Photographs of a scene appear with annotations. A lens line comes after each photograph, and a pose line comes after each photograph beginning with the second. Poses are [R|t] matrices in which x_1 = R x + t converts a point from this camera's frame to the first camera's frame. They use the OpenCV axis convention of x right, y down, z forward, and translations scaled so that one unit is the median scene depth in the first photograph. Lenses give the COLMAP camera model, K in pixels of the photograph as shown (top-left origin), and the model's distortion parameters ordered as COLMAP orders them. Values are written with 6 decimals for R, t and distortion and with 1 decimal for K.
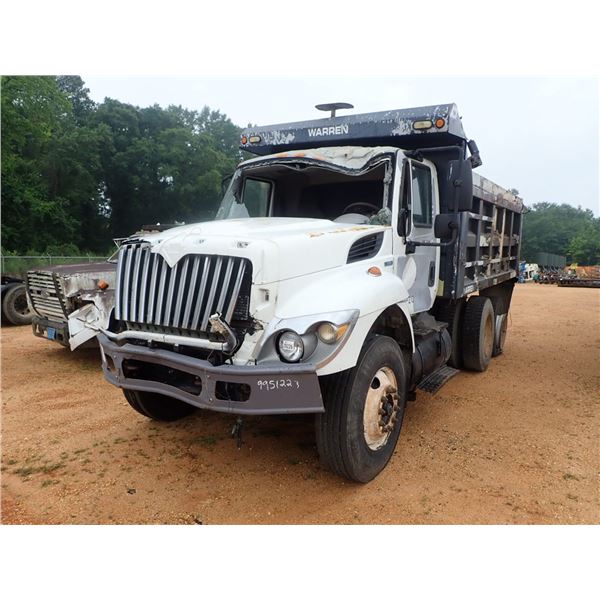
lens RADIAL K [[449.8, 0, 311.5], [0, 449.8, 306.6], [0, 0, 1]] dist [-0.017563, 0.008160]
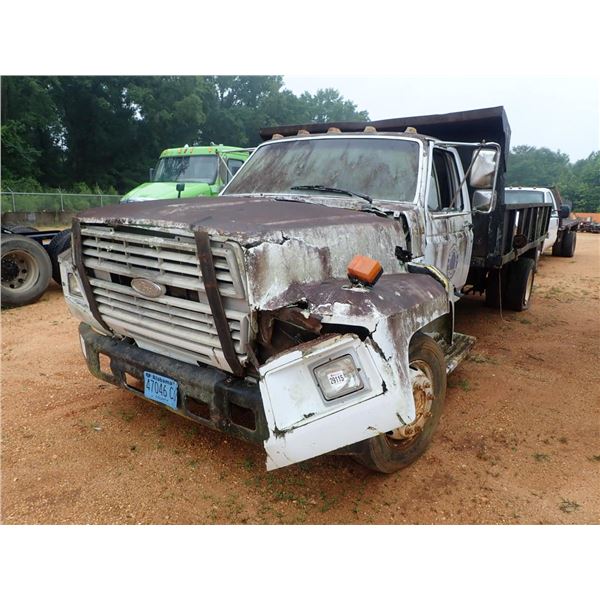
lens RADIAL K [[449.8, 0, 303.5], [0, 449.8, 301.6], [0, 0, 1]] dist [-0.017563, 0.008160]
pose [[0.997764, 0.001095, 0.066822, -0.468475], [-0.008766, 0.993373, 0.114603, -0.054720], [-0.066253, -0.114933, 0.991161, 0.604481]]
